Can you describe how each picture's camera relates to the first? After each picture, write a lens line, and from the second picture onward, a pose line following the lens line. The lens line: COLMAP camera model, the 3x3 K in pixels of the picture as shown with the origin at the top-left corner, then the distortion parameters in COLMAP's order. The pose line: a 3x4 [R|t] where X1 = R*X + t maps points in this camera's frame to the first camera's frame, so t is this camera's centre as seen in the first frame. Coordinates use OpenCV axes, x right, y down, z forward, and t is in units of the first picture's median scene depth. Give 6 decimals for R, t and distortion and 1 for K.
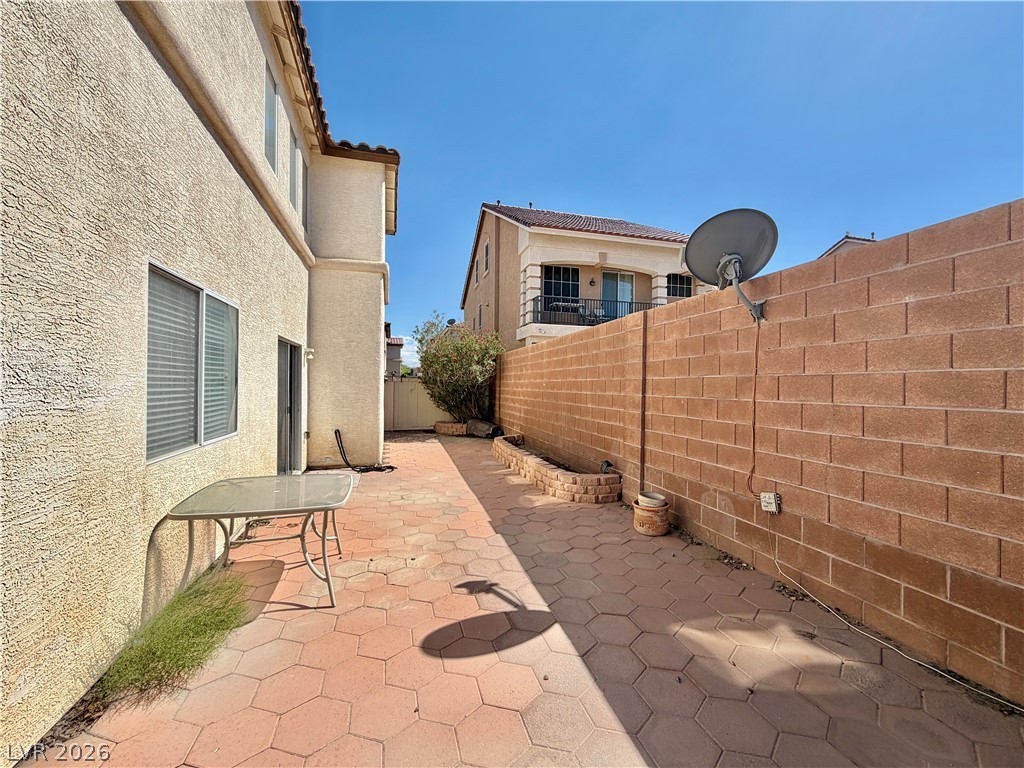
lens RADIAL K [[408.7, 0, 509.1], [0, 408.7, 381.7], [0, 0, 1]] dist [-0.000807, -0.000097]
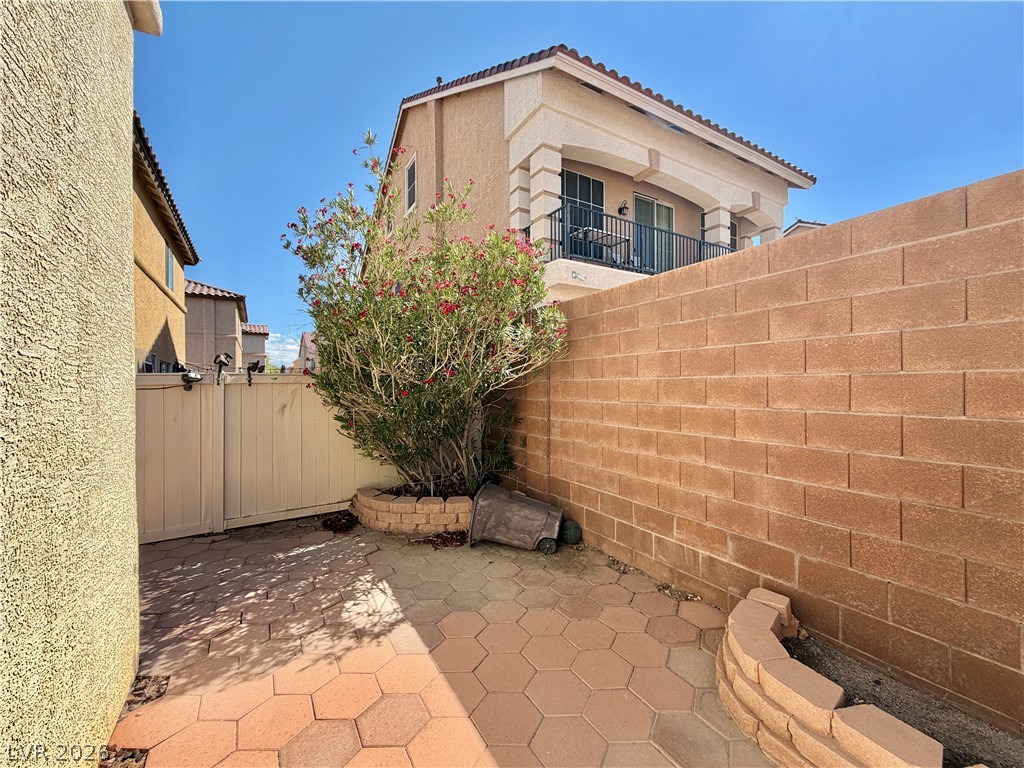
lens RADIAL K [[408.7, 0, 507.0], [0, 408.7, 383.2], [0, 0, 1]] dist [-0.000807, -0.000097]
pose [[0.963712, -0.013821, 0.266586, -0.150619], [0.012717, 0.999902, 0.005870, -0.000072], [-0.266641, -0.002266, 0.963793, 0.628080]]
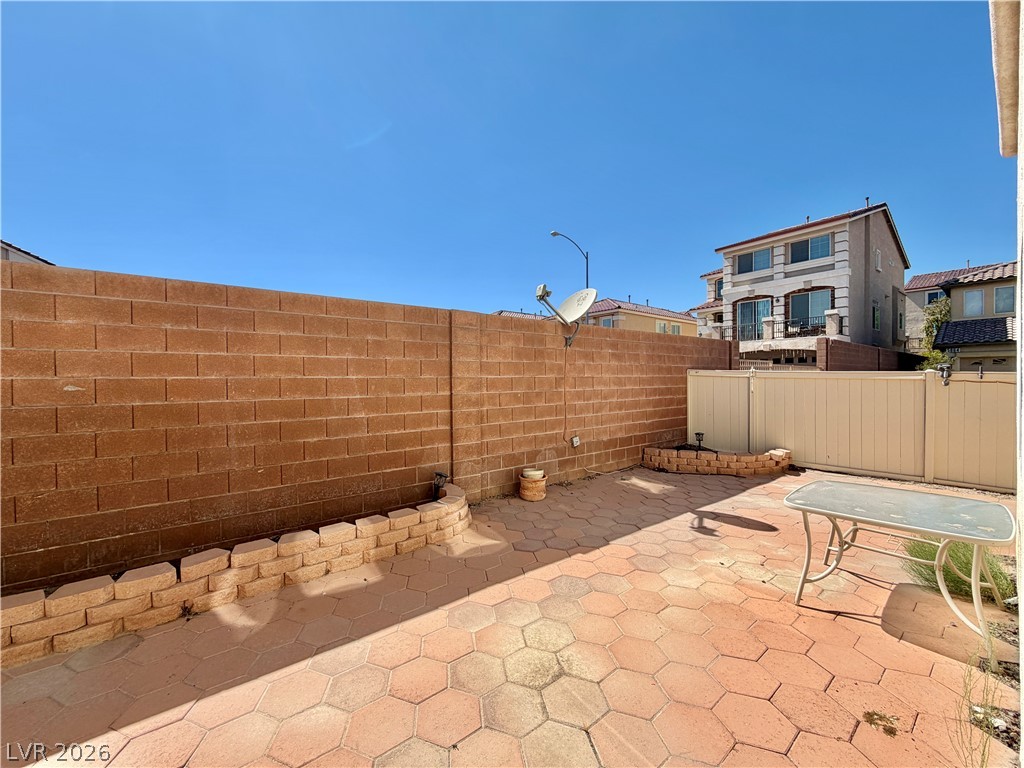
lens RADIAL K [[408.7, 0, 509.1], [0, 408.7, 381.4], [0, 0, 1]] dist [-0.000807, -0.000097]
pose [[-0.390128, -0.007930, 0.920727, -0.928229], [-0.003206, 0.999969, 0.007254, -0.005111], [-0.920755, -0.000122, -0.390141, 1.845051]]
